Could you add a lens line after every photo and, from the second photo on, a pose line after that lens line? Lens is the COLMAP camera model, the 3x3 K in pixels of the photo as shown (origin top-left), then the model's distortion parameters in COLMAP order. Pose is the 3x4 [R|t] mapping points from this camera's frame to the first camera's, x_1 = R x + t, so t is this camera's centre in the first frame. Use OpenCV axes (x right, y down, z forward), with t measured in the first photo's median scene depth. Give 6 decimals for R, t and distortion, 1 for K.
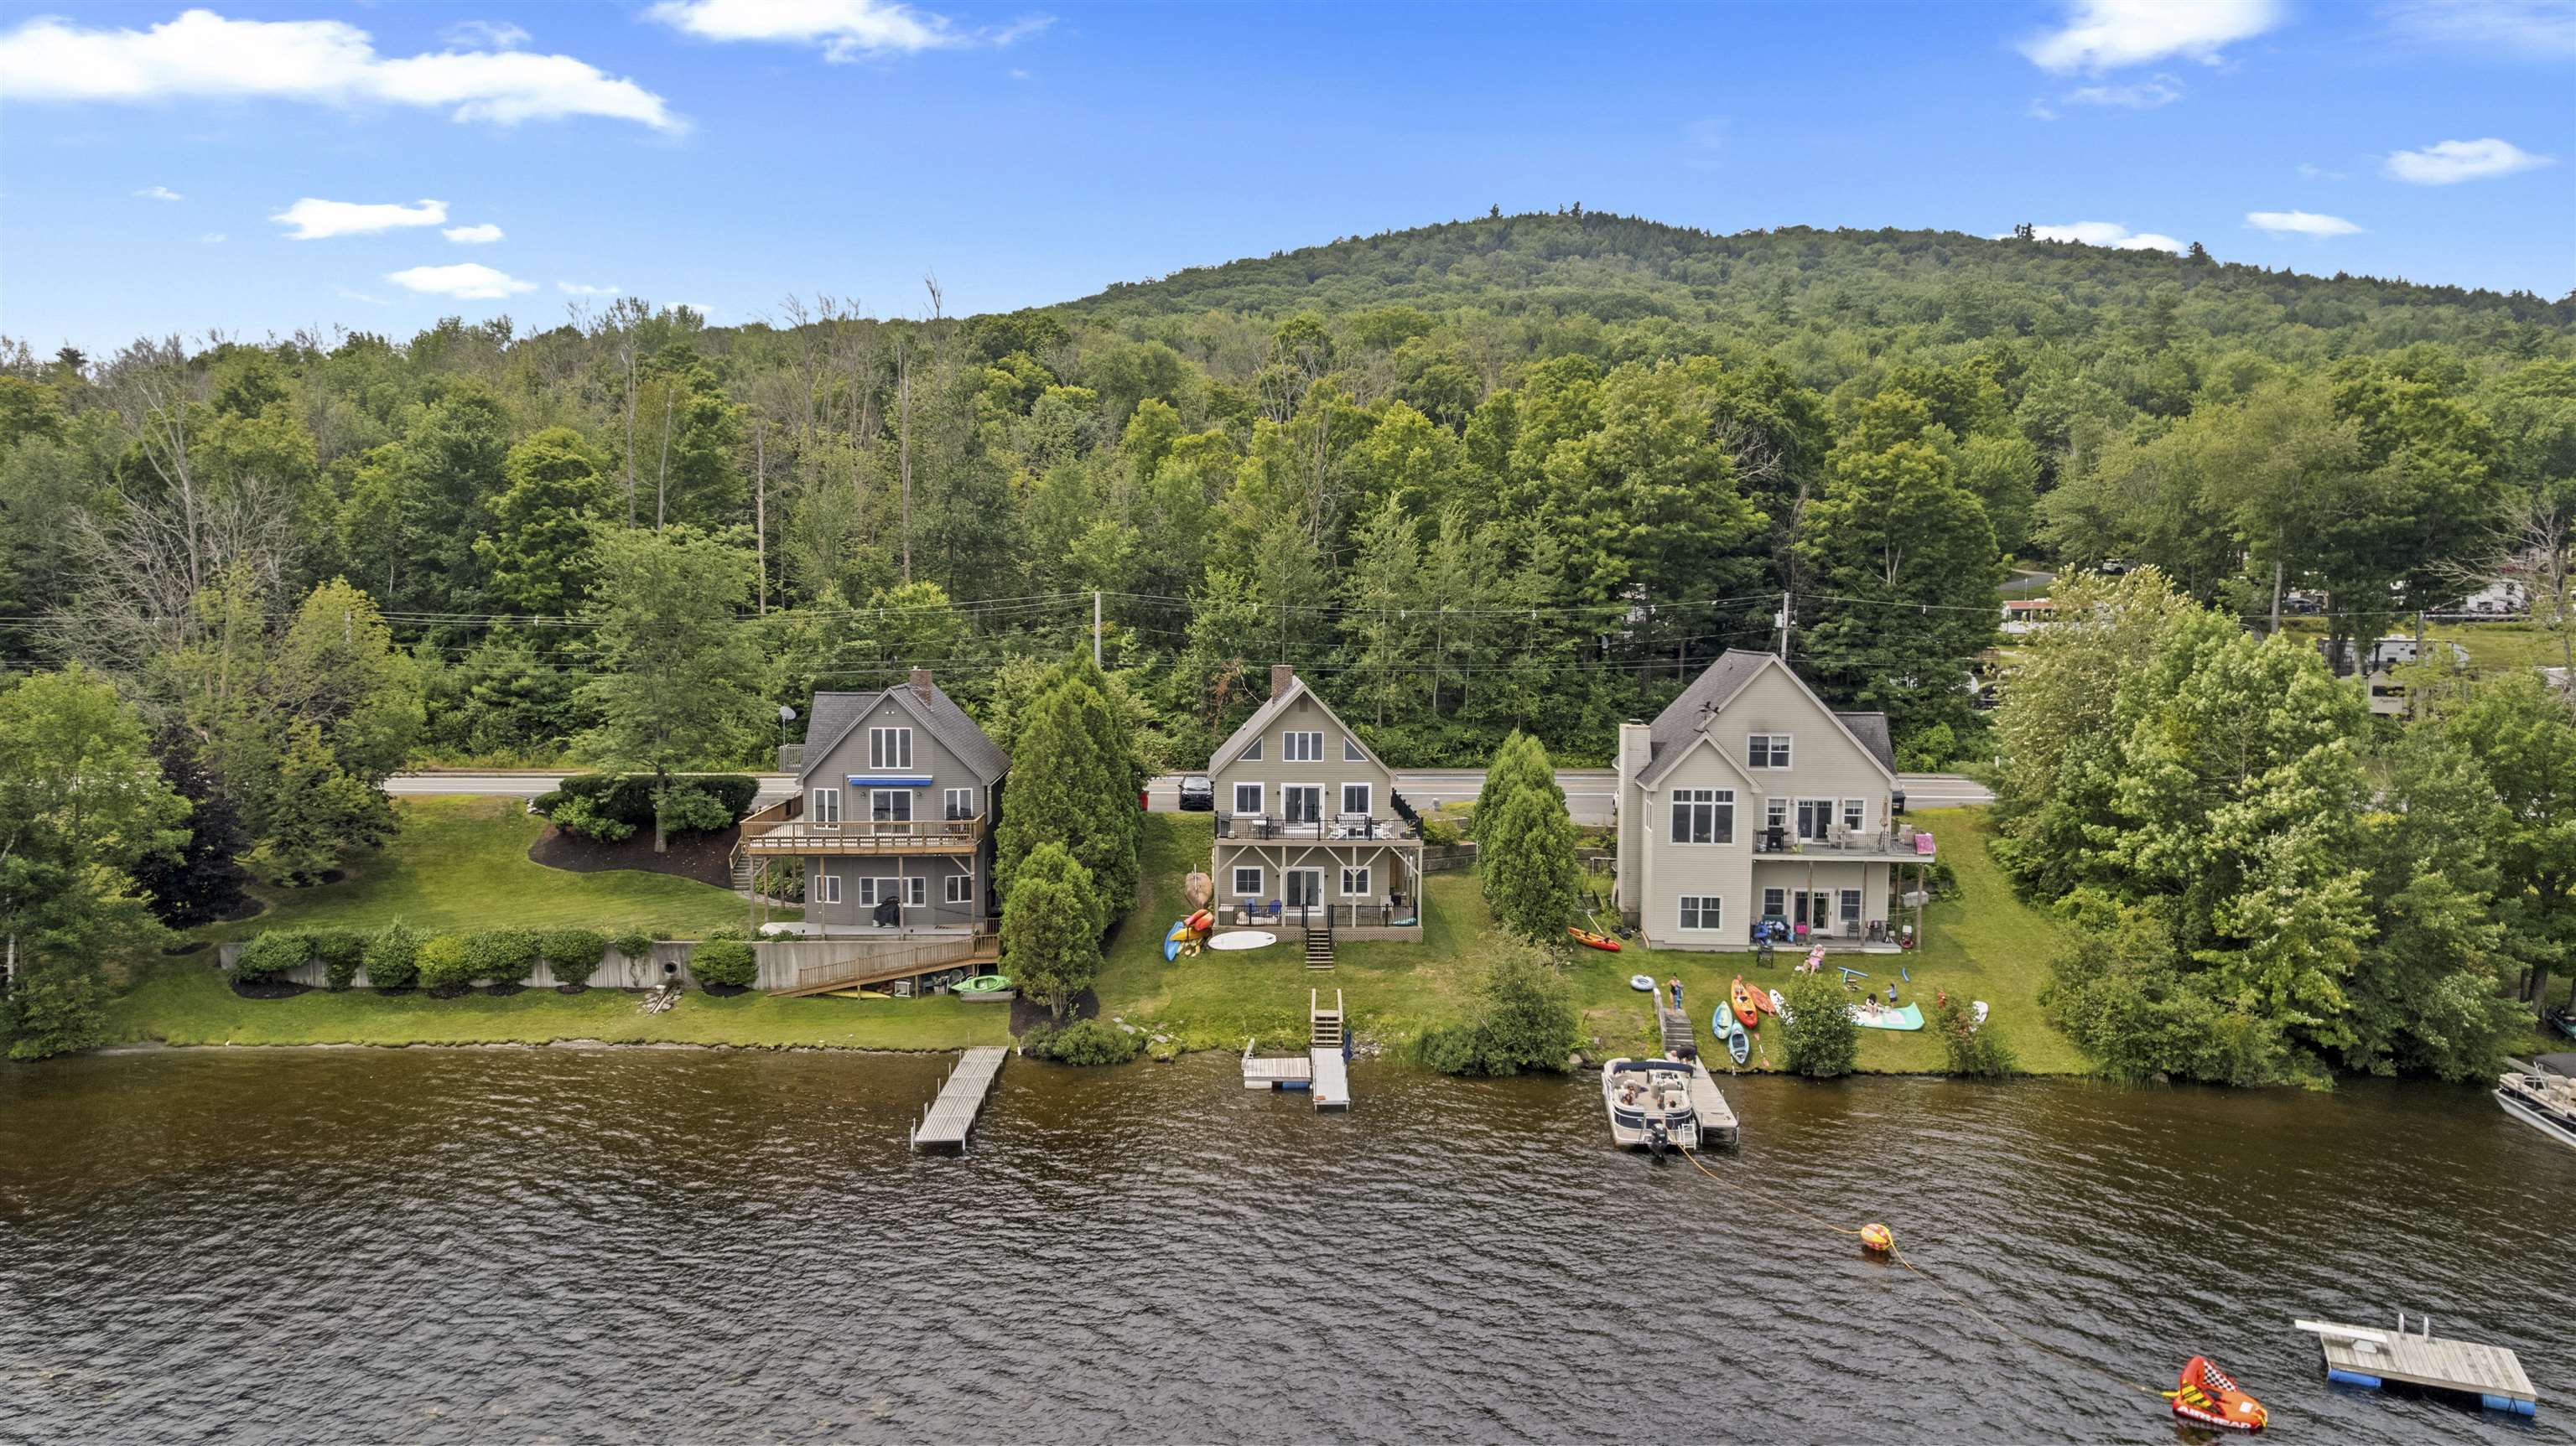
lens RADIAL K [[1718.1, 0, 1288.3], [0, 1718.1, 726.2], [0, 0, 1]] dist [-0.025270, 0.000084]
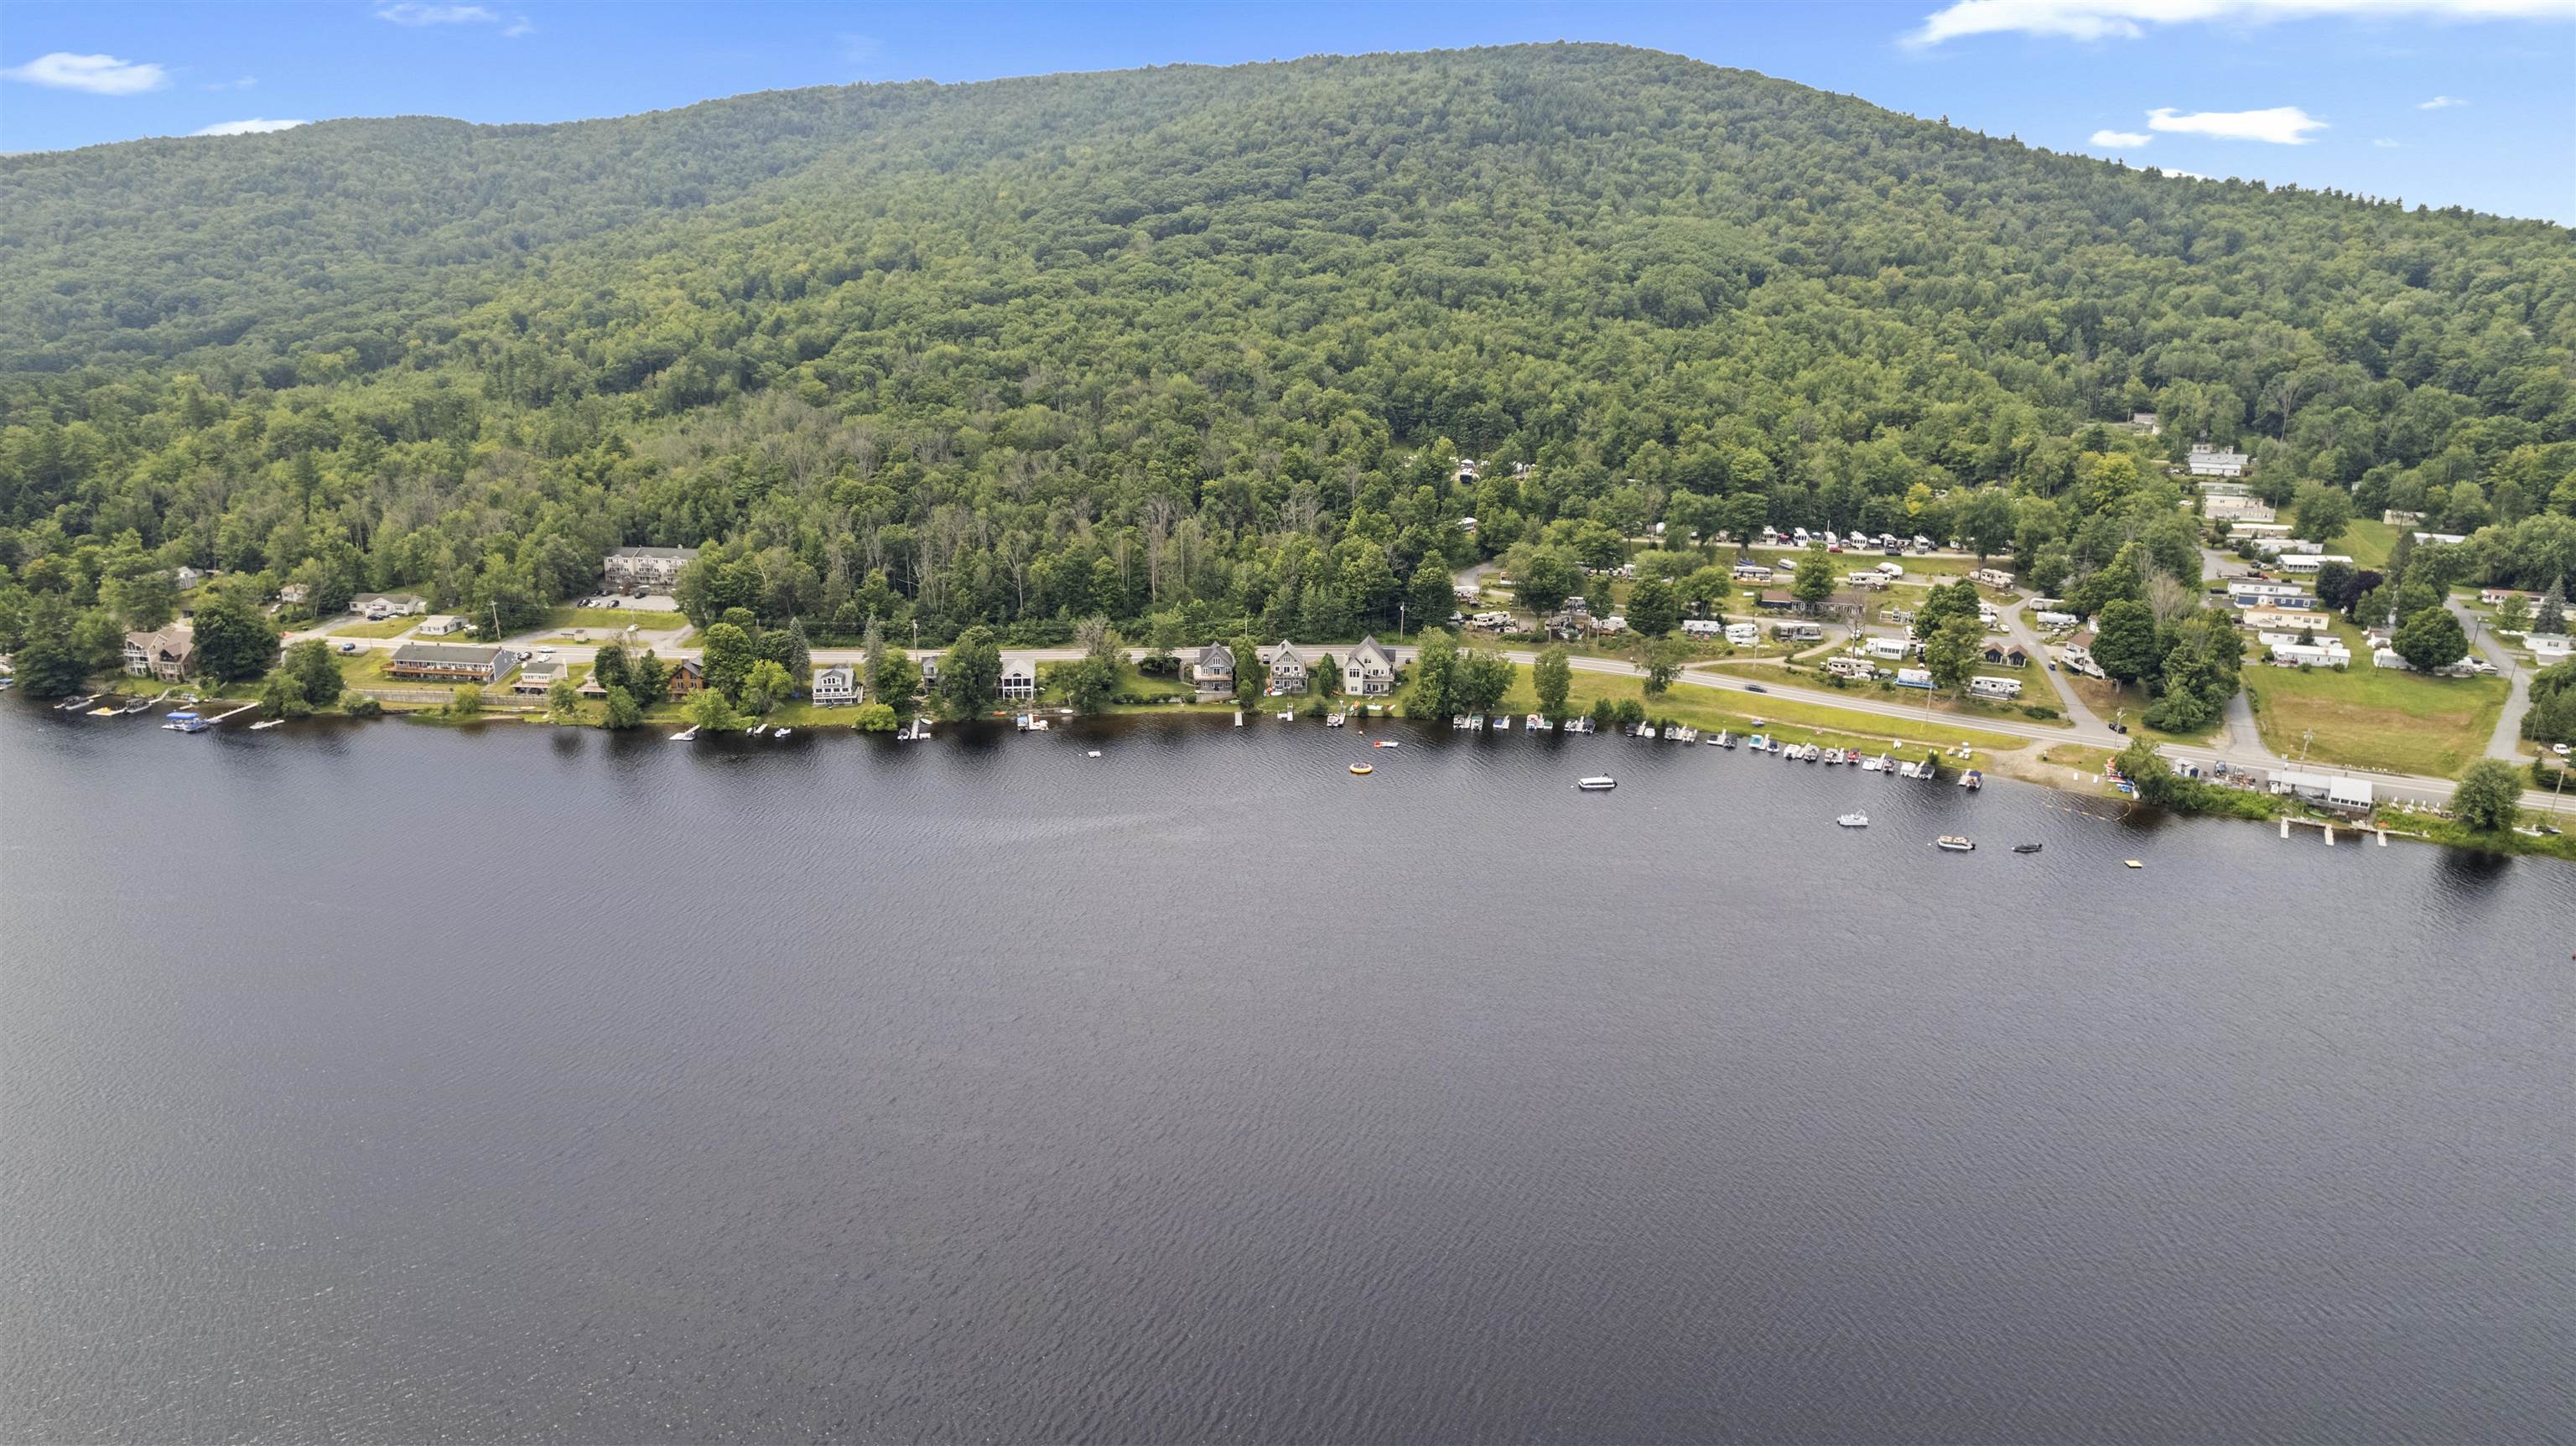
lens RADIAL K [[1718.1, 0, 1288.3], [0, 1718.1, 723.0], [0, 0, 1]] dist [-0.025270, 0.000084]
pose [[0.999971, -0.001841, -0.007418, 0.058344], [0.003406, 0.976199, 0.216849, -1.087690], [0.006842, -0.216868, 0.976177, -4.928900]]
